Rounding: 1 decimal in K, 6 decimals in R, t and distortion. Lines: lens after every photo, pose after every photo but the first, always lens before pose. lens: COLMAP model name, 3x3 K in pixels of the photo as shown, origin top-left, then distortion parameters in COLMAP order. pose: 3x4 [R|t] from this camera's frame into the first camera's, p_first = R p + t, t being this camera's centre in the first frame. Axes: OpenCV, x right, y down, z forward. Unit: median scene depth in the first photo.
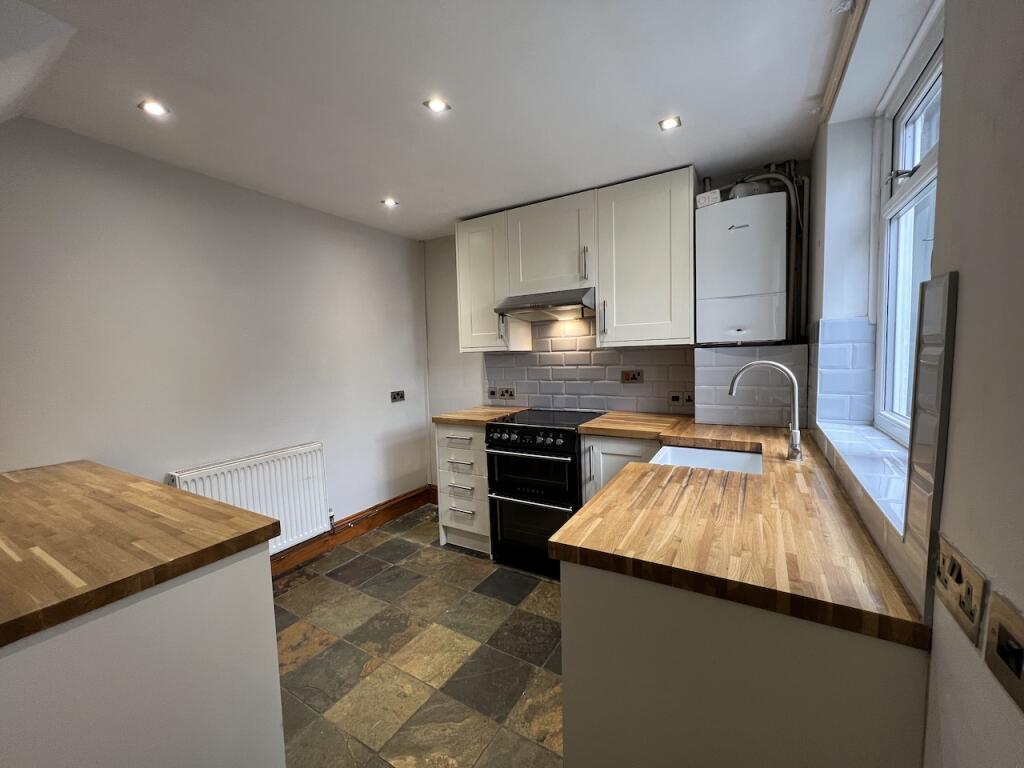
lens RADIAL K [[412.8, 0, 506.2], [0, 412.8, 383.9], [0, 0, 1]] dist [-0.000092, 0.000030]
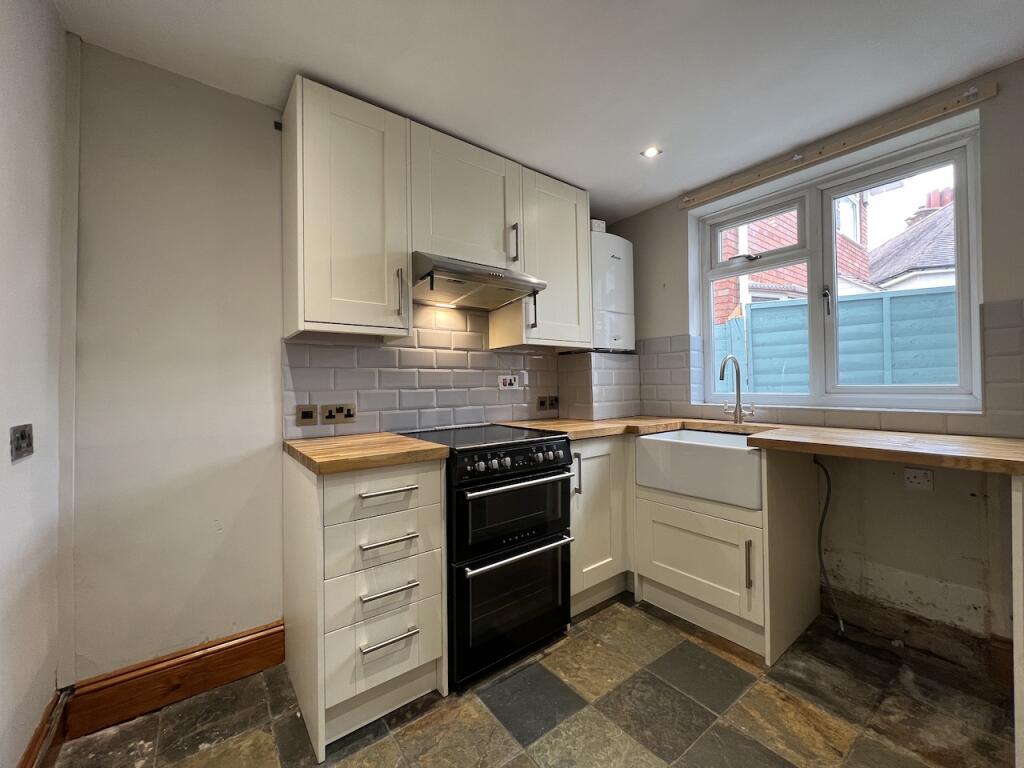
lens RADIAL K [[412.8, 0, 511.3], [0, 412.8, 383.5], [0, 0, 1]] dist [-0.000092, 0.000030]
pose [[0.359965, 0.030914, 0.932454, -0.520855], [0.072005, 0.995549, -0.060803, 0.039499], [-0.930183, 0.089028, 0.356137, 0.650633]]
